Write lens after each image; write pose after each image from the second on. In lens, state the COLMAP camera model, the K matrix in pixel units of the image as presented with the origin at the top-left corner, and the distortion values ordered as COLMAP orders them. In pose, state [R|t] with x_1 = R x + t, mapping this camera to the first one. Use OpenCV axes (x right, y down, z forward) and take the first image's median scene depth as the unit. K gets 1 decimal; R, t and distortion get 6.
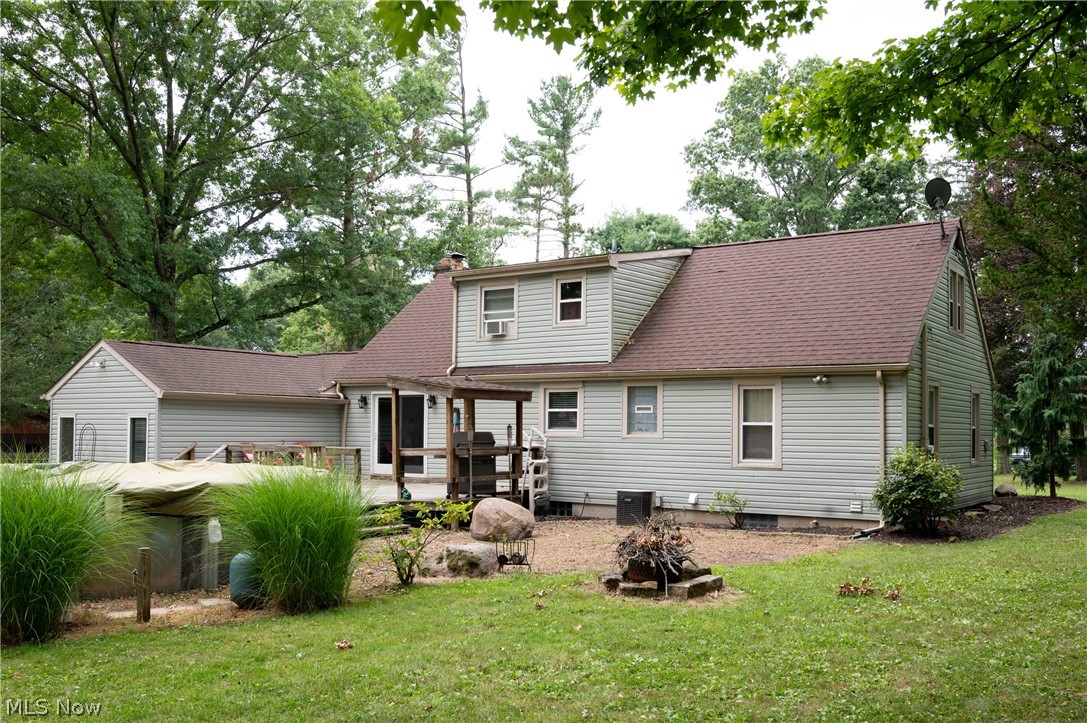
lens RADIAL K [[923.3, 0, 542.7], [0, 923.3, 351.8], [0, 0, 1]] dist [-0.012434, -0.004096]
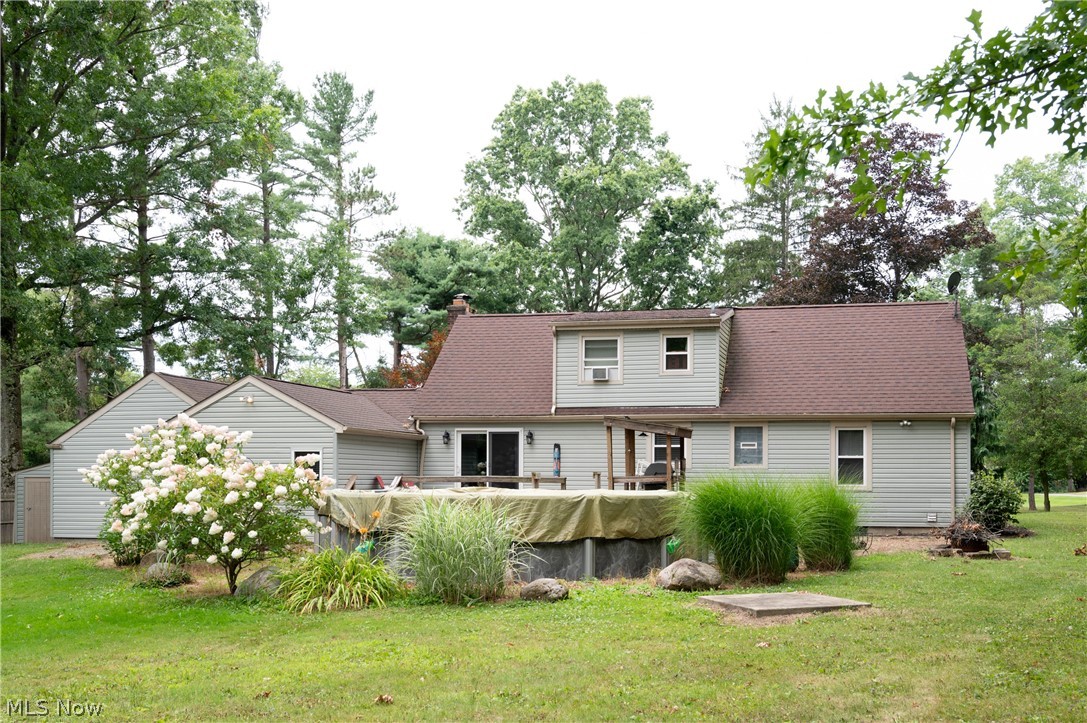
lens RADIAL K [[1094.7, 0, 543.7], [0, 1094.7, 368.8], [0, 0, 1]] dist [-0.007222, 0.000000]
pose [[0.939507, 0.027459, 0.341427, -0.604544], [-0.023932, 0.999608, -0.014537, -0.011149], [-0.341693, 0.005487, 0.939796, -0.256796]]
